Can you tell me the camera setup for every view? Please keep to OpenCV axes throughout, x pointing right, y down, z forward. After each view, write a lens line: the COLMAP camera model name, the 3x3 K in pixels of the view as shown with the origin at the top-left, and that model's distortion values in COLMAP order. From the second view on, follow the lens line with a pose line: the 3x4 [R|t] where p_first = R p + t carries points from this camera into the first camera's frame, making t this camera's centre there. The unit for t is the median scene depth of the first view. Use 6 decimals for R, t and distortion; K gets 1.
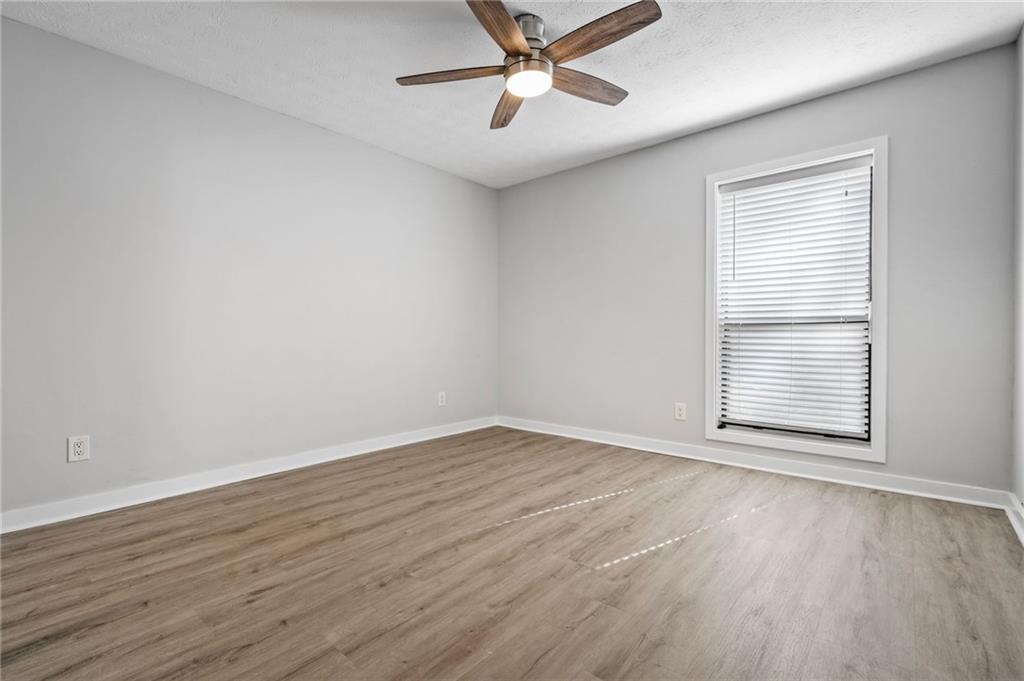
lens RADIAL K [[467.0, 0, 491.3], [0, 467.0, 342.5], [0, 0, 1]] dist [0.000686, 0.000171]
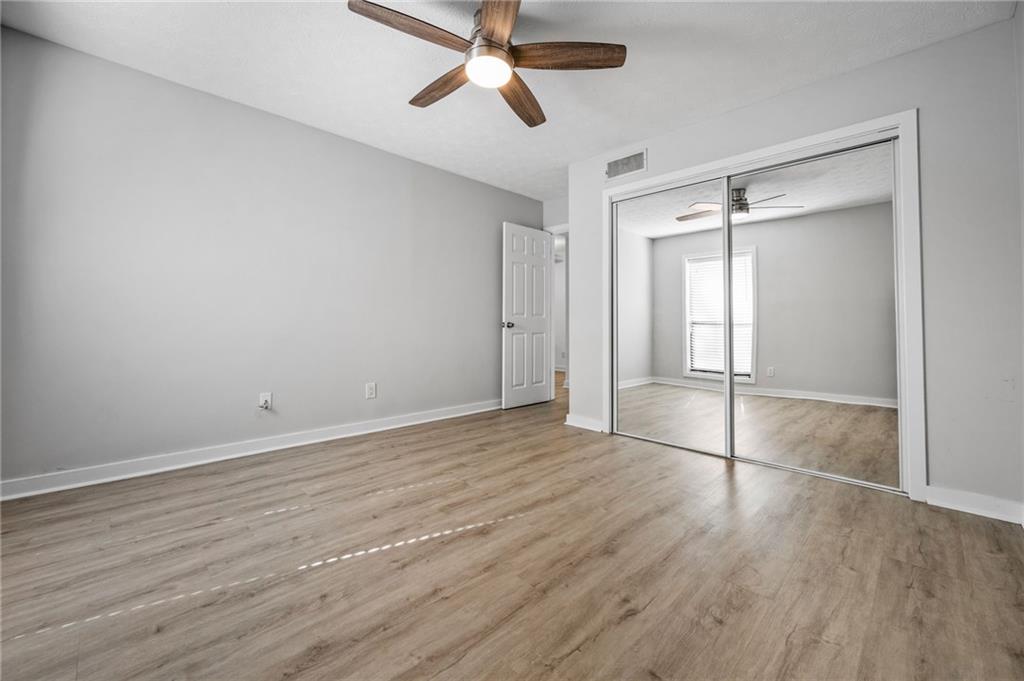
lens RADIAL K [[467.0, 0, 491.3], [0, 467.0, 342.5], [0, 0, 1]] dist [0.000686, 0.000171]
pose [[-0.997254, -0.008362, 0.073587, 0.002587], [-0.004638, 0.998707, 0.050627, -0.022831], [-0.073916, 0.050147, -0.996003, 1.815731]]
